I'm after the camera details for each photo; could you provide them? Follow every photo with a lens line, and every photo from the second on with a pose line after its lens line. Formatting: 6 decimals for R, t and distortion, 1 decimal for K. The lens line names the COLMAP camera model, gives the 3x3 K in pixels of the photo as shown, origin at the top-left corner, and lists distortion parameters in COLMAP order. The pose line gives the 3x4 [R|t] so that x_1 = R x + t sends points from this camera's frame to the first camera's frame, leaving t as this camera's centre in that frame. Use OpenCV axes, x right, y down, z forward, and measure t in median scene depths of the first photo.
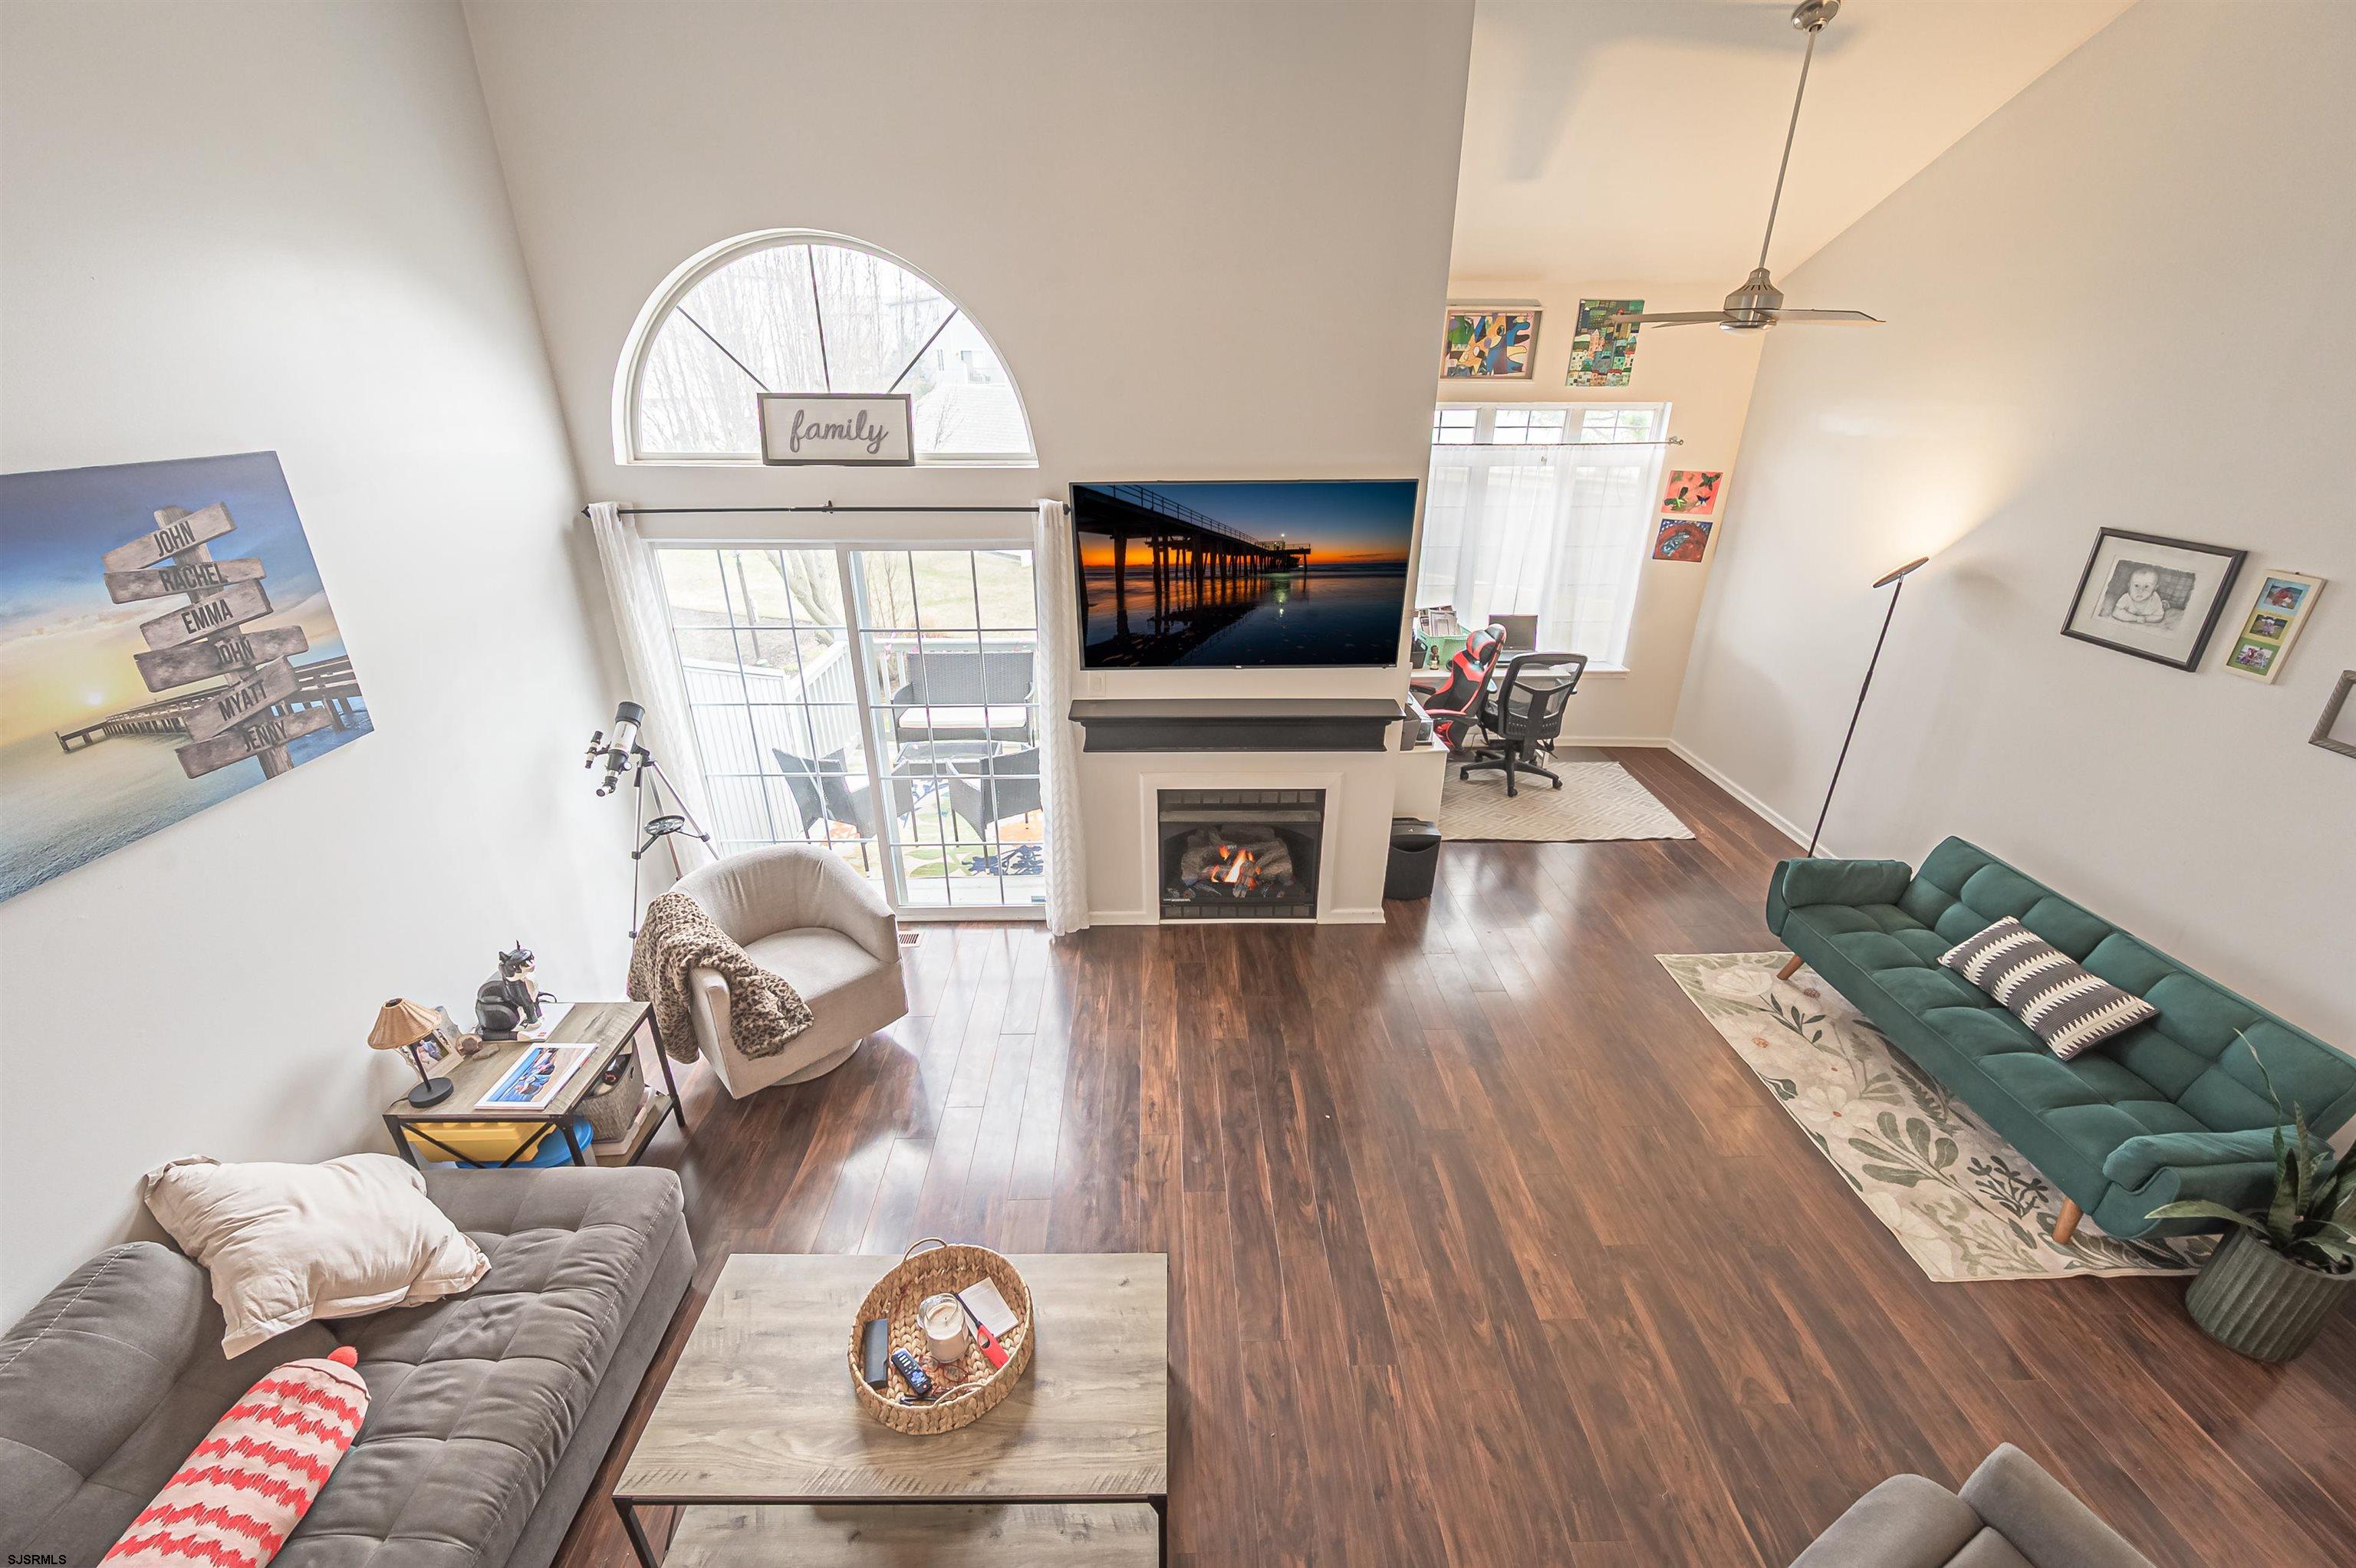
lens RADIAL K [[930.6, 0, 1171.4], [0, 930.6, 779.5], [0, 0, 1]] dist [-0.001641, -0.000130]
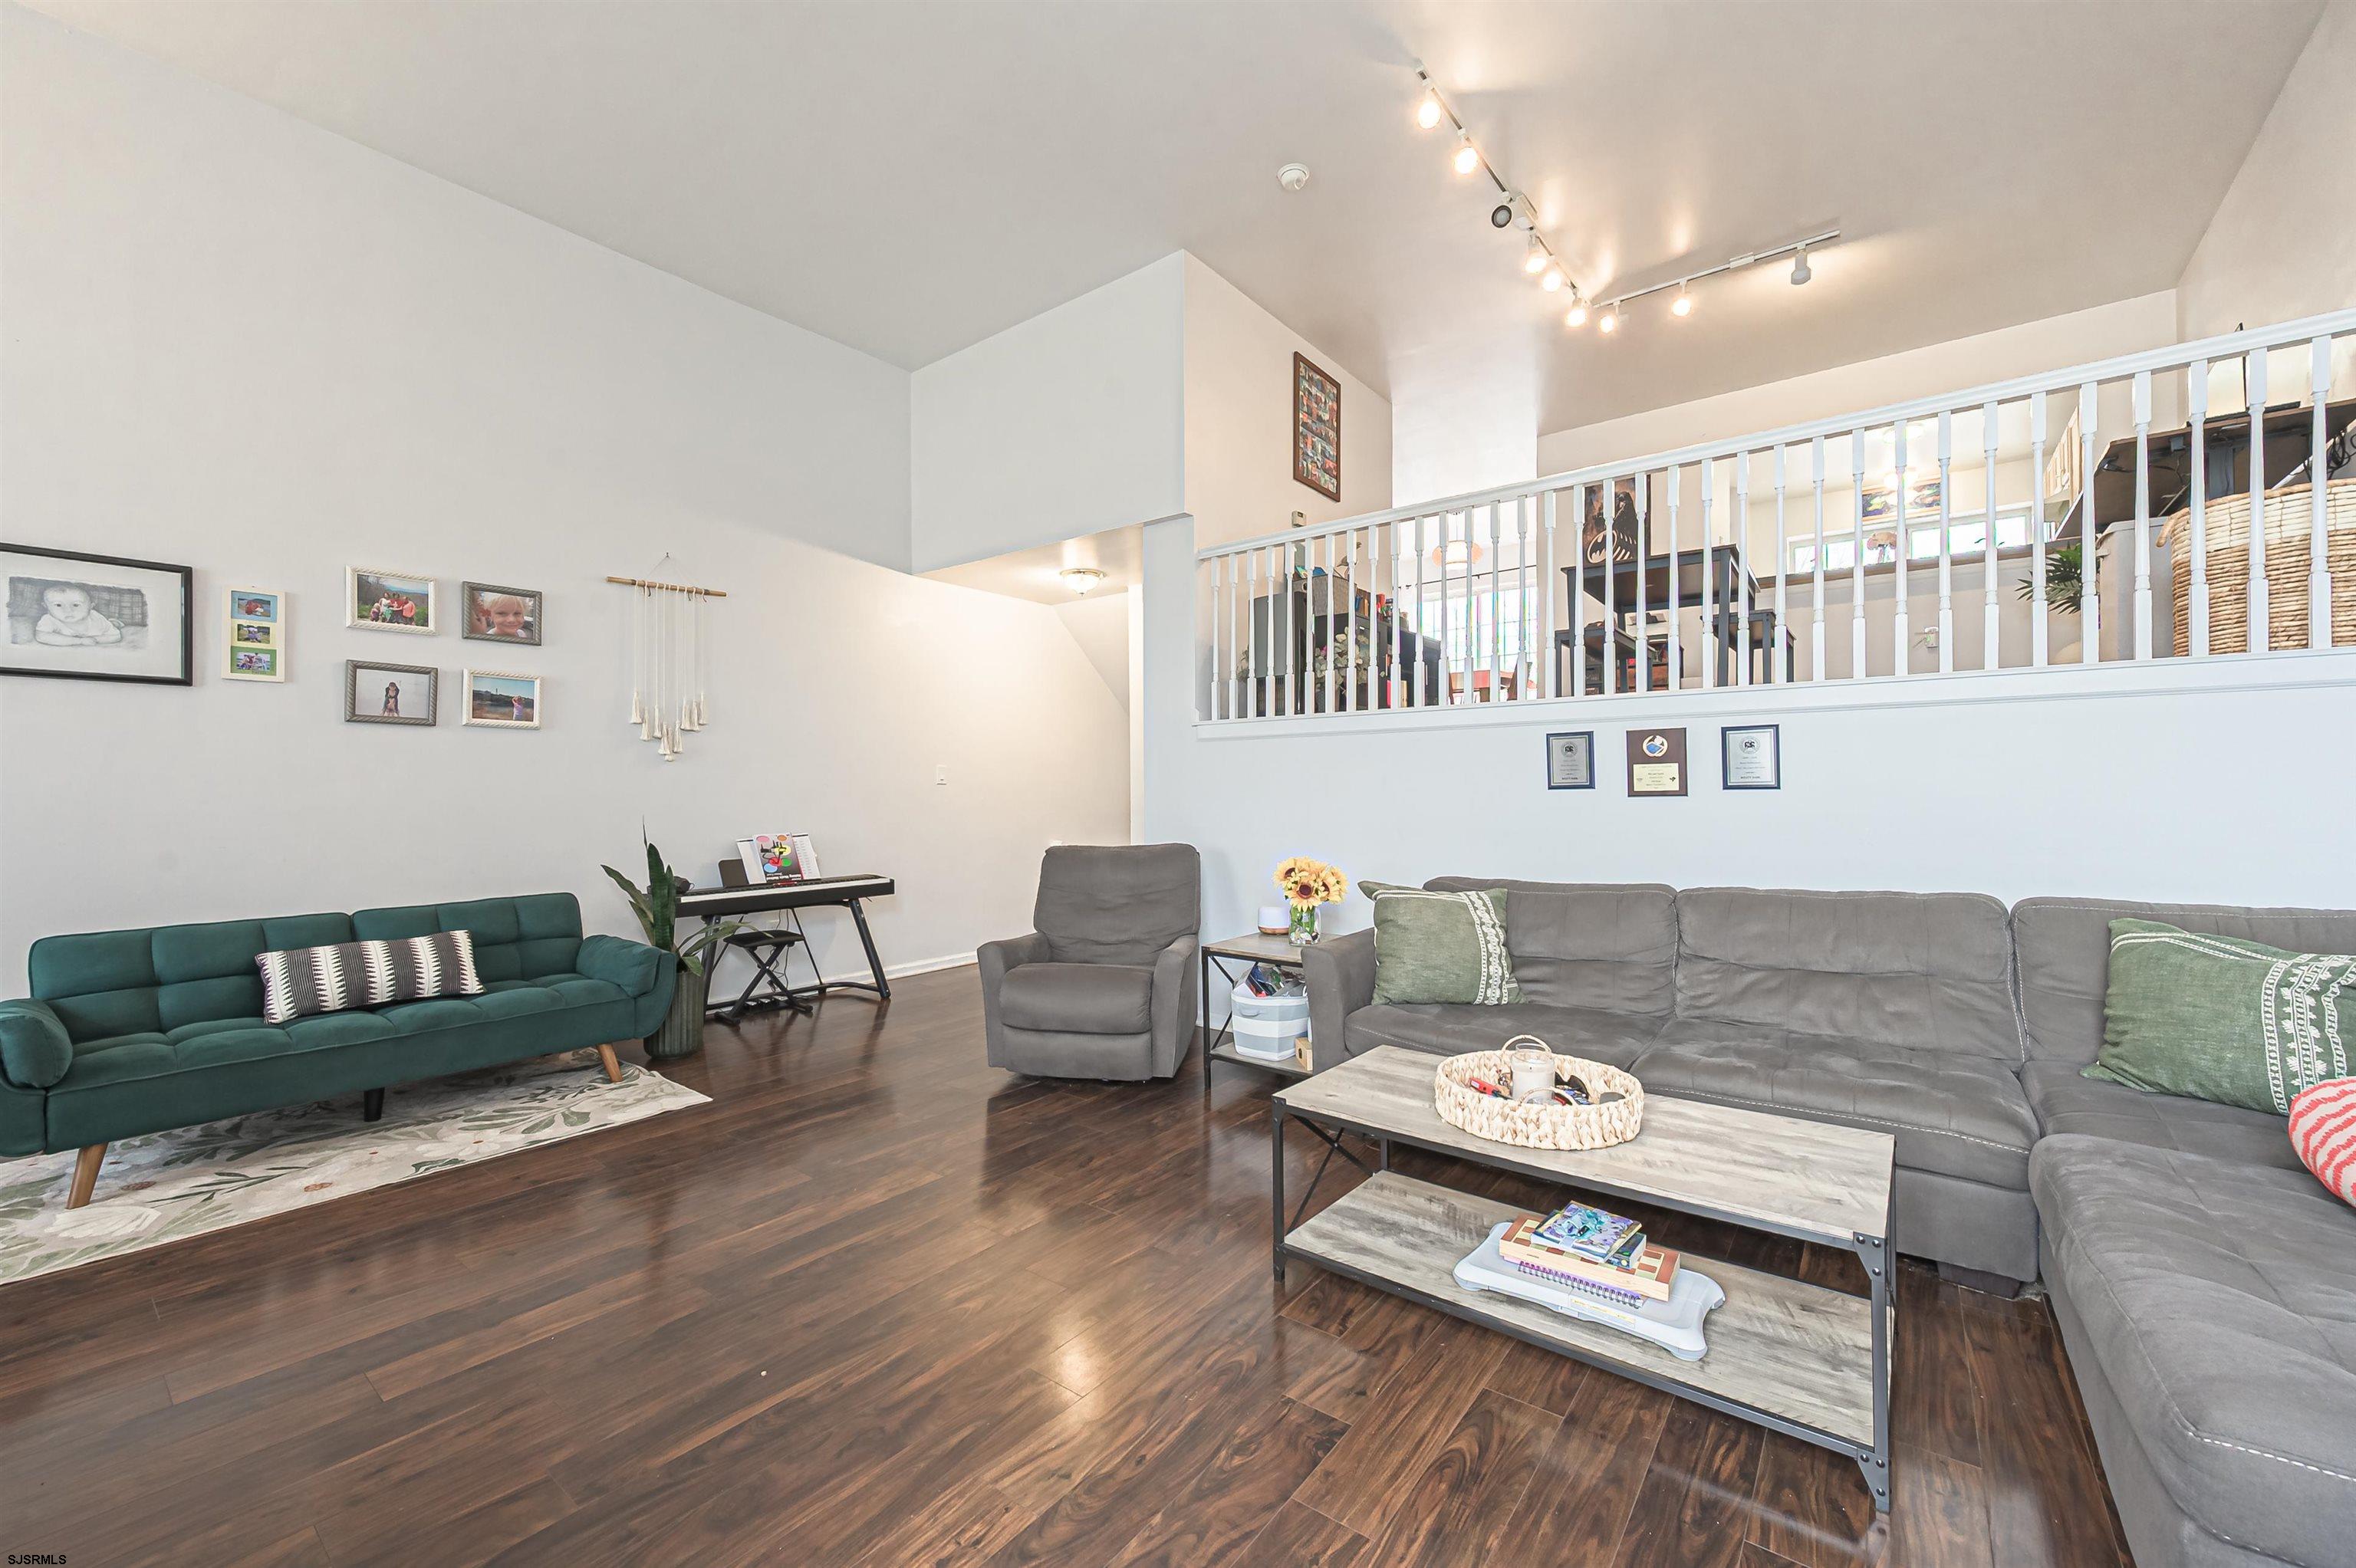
lens RADIAL K [[930.6, 0, 1180.3], [0, 930.6, 792.8], [0, 0, 1]] dist [-0.001641, -0.000130]
pose [[-0.781416, 0.005544, 0.623985, -0.387841], [0.259452, 0.912315, 0.316806, -0.053274], [-0.567515, 0.409451, -0.714336, 1.219957]]
